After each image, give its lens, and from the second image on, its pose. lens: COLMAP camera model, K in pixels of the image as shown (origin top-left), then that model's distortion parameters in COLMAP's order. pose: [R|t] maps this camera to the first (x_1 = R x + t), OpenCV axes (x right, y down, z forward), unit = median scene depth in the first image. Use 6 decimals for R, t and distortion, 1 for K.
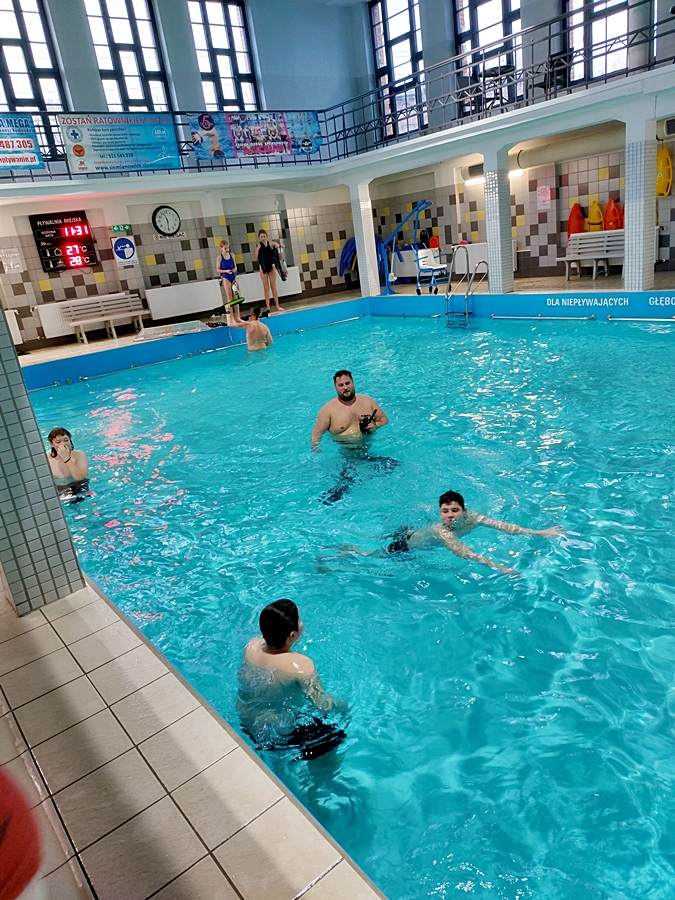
lens RADIAL K [[650.5, 0, 349.6], [0, 650.5, 446.1], [0, 0, 1]] dist [0.068049, -0.076346]
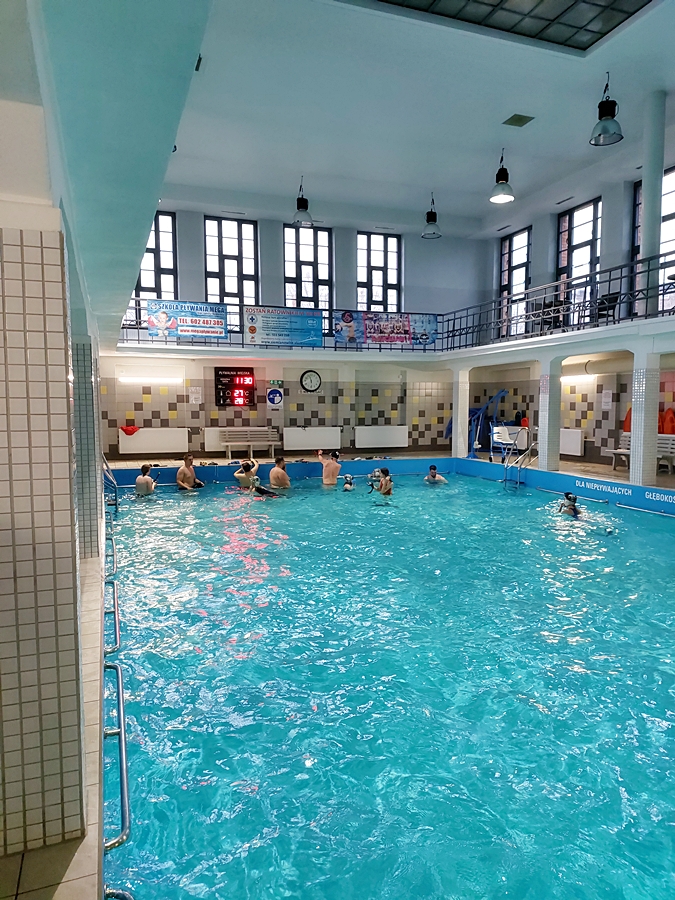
lens RADIAL K [[648.0, 0, 352.3], [0, 648.0, 450.7], [0, 0, 1]] dist [0.142427, -0.228954]
pose [[0.946333, 0.147949, -0.287340, 0.204415], [-0.207418, 0.959840, -0.188904, 0.026652], [0.247852, 0.238365, 0.939016, -0.188143]]
